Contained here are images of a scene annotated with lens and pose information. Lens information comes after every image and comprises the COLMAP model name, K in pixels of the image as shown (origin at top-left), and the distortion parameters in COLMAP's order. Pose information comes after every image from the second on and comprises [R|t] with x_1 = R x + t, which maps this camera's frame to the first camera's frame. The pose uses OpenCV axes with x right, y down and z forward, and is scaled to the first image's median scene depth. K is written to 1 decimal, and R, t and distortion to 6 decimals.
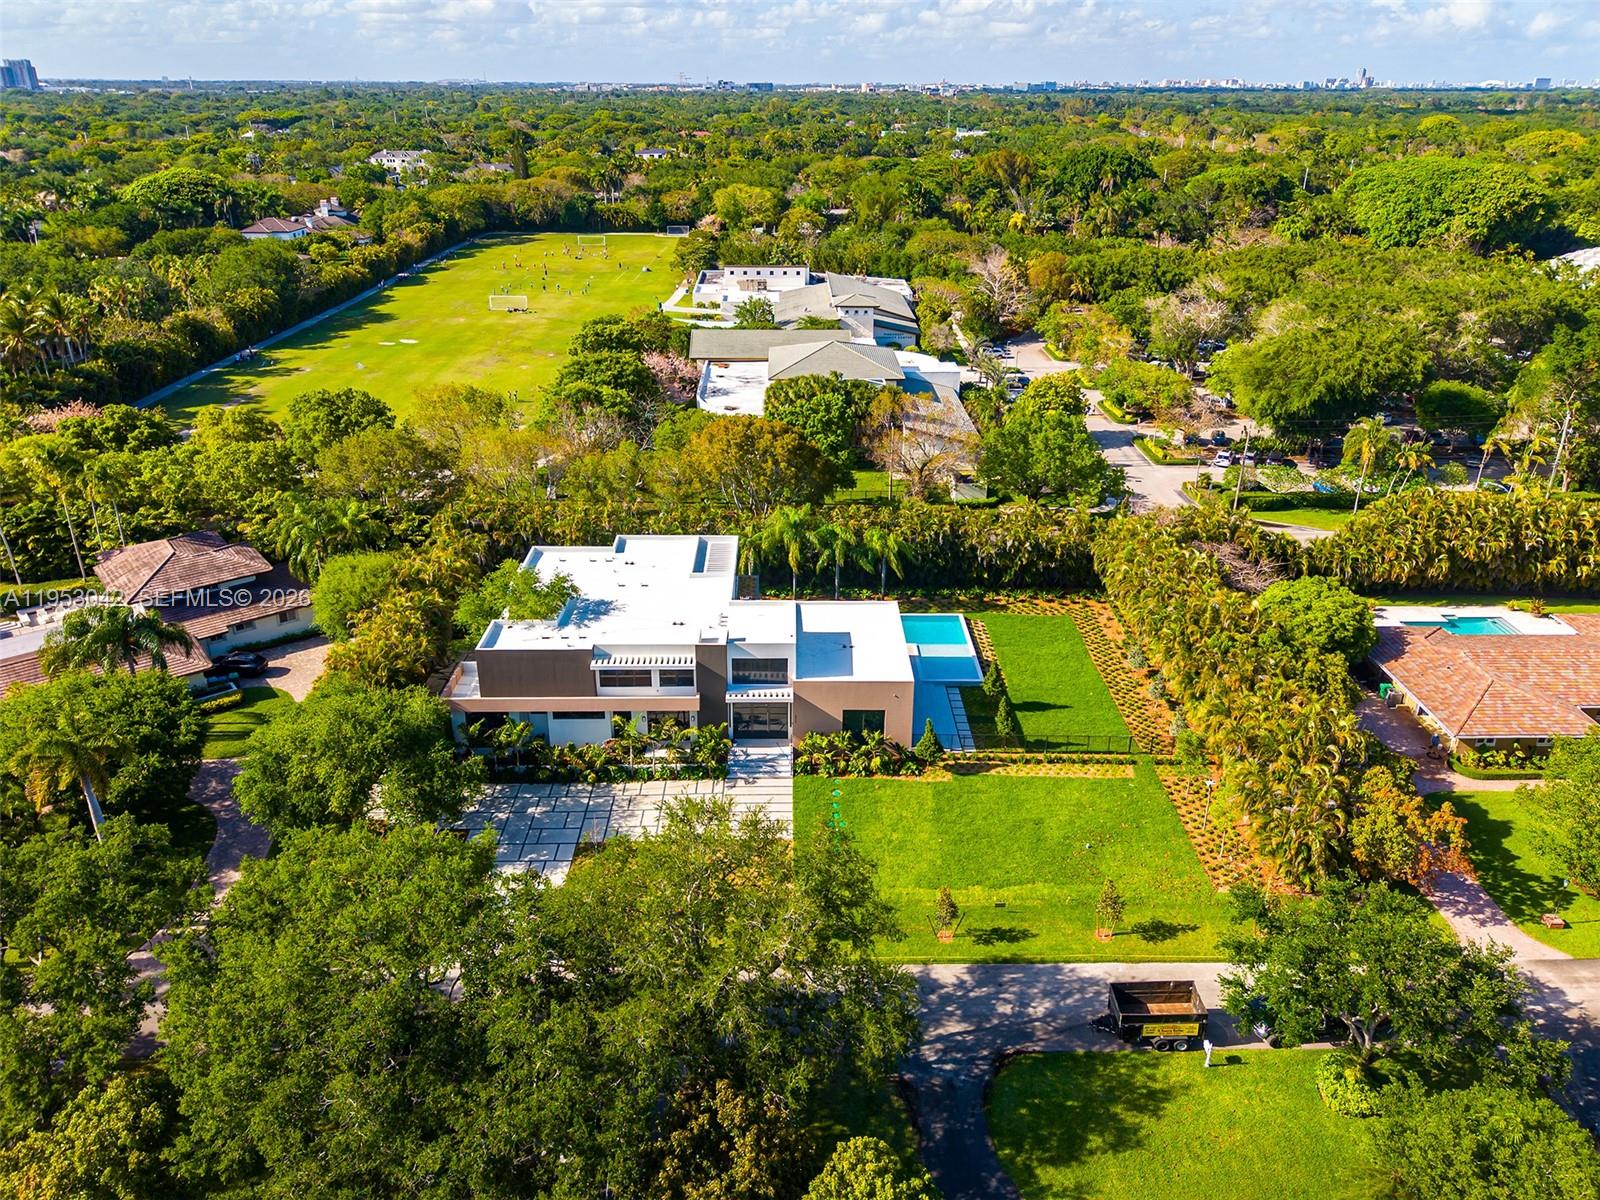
lens RADIAL K [[1096.5, 0, 800.0], [0, 1096.5, 600.0], [0, 0, 1]] dist [0.009755, -0.003798]
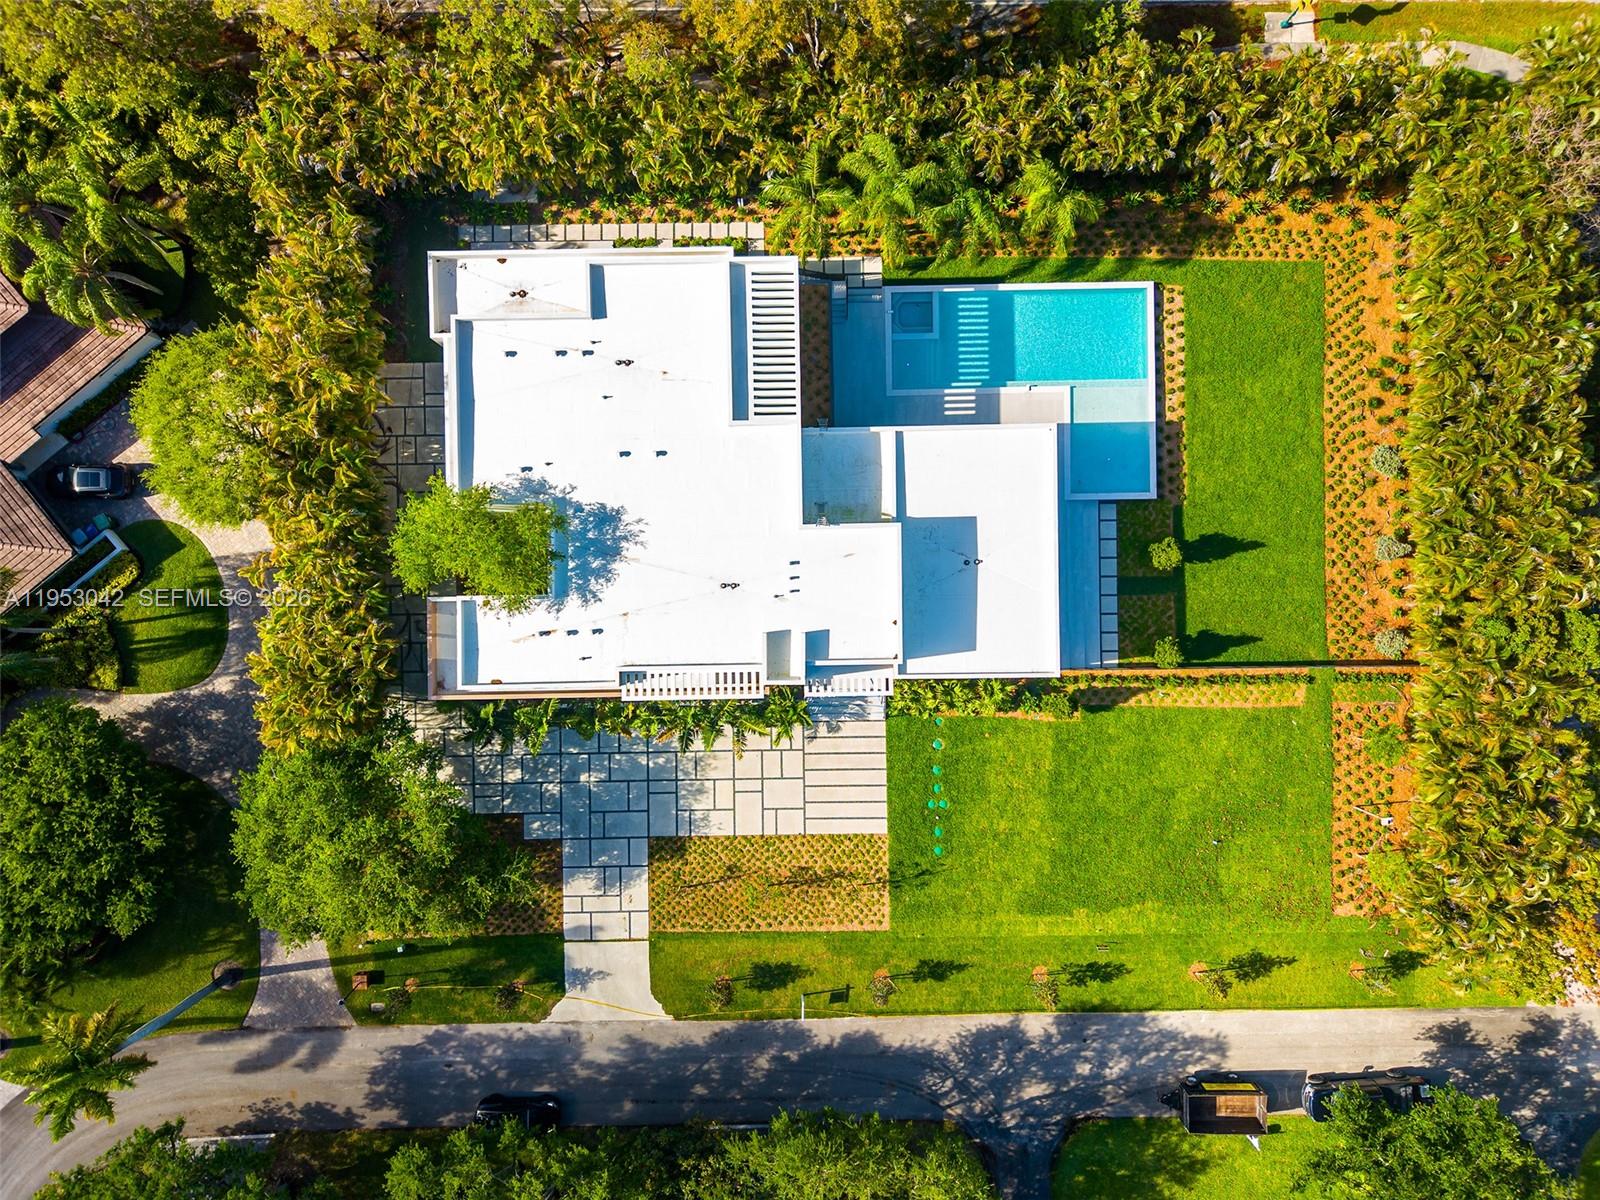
lens RADIAL K [[1096.5, 0, 800.0], [0, 1096.5, 600.0], [0, 0, 1]] dist [0.009755, -0.003798]
pose [[0.999854, -0.010089, -0.013764, -0.073876], [0.016643, 0.397878, 0.917287, -0.788768], [-0.003778, -0.917383, 0.397988, 0.944880]]
